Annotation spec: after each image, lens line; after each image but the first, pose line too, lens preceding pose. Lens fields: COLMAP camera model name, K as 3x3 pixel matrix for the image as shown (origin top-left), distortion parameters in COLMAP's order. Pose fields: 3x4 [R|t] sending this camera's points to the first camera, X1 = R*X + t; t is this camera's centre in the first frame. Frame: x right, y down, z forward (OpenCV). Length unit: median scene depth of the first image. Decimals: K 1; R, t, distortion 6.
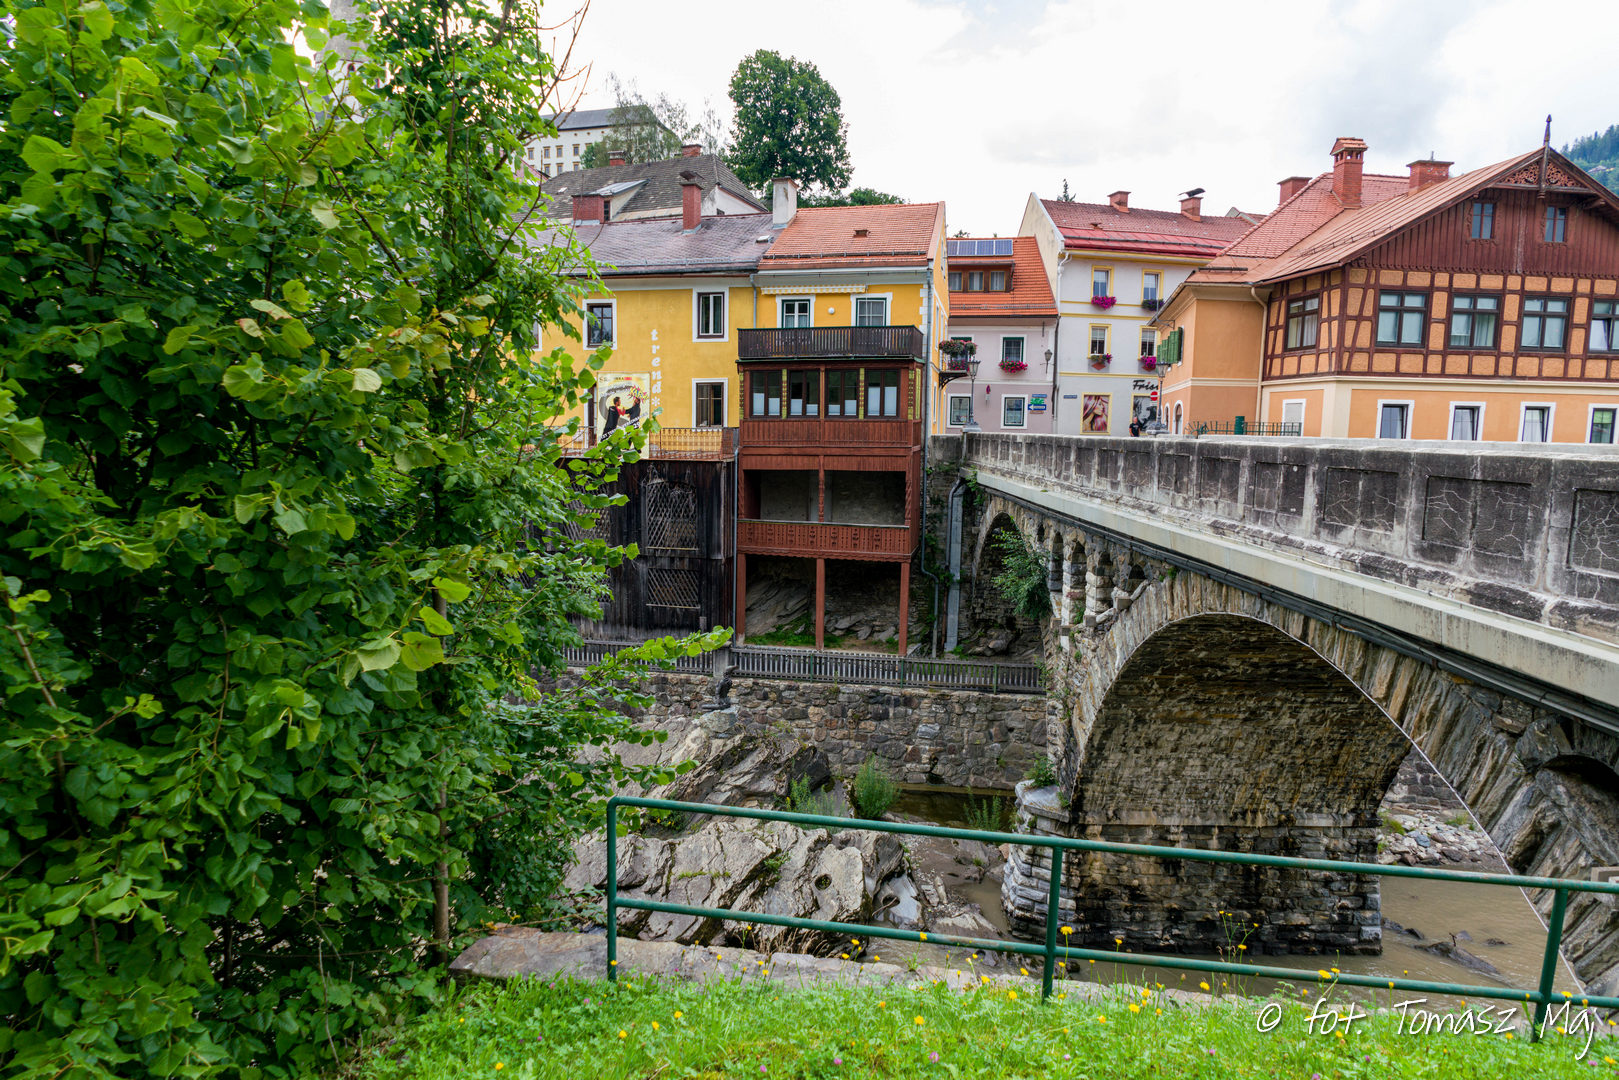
lens RADIAL K [[926.4, 0, 815.4], [0, 926.4, 542.9], [0, 0, 1]] dist [-0.025059, 0.000768]
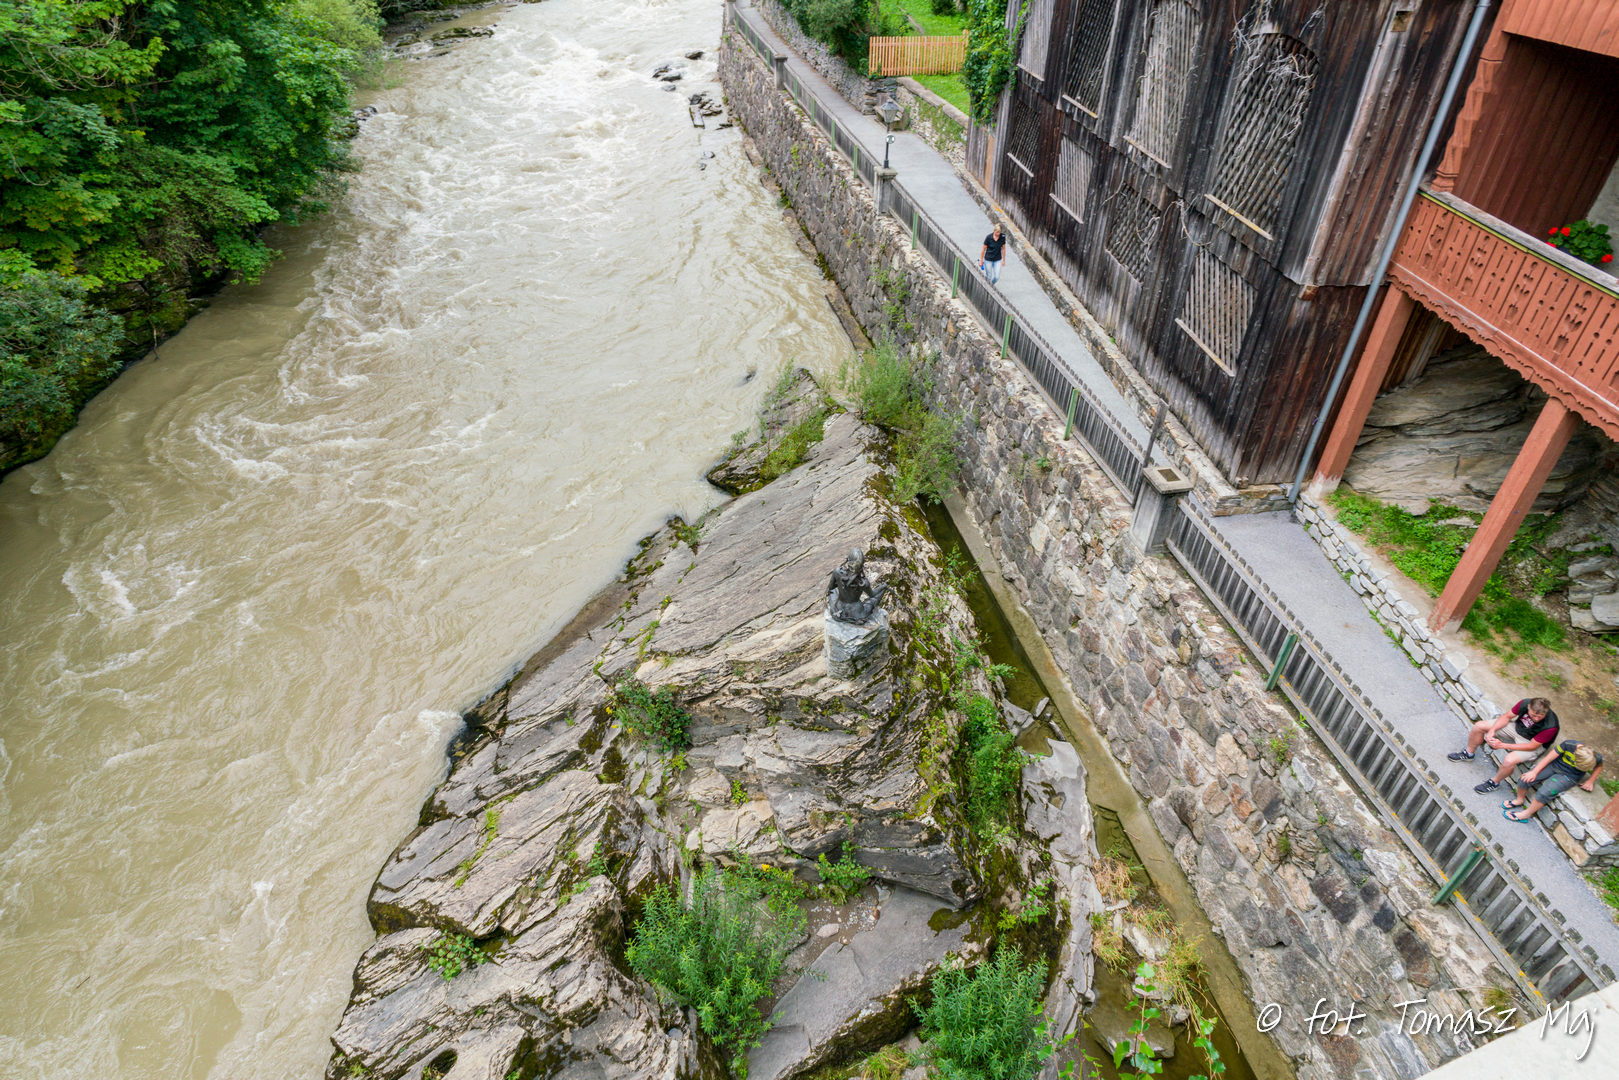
lens RADIAL K [[926.4, 0, 815.4], [0, 926.4, 542.9], [0, 0, 1]] dist [-0.025059, 0.000768]
pose [[0.339300, 0.570371, -0.748032, 0.177482], [-0.116871, 0.814604, 0.568121, -0.089142], [0.933390, -0.105340, 0.343055, 0.692919]]
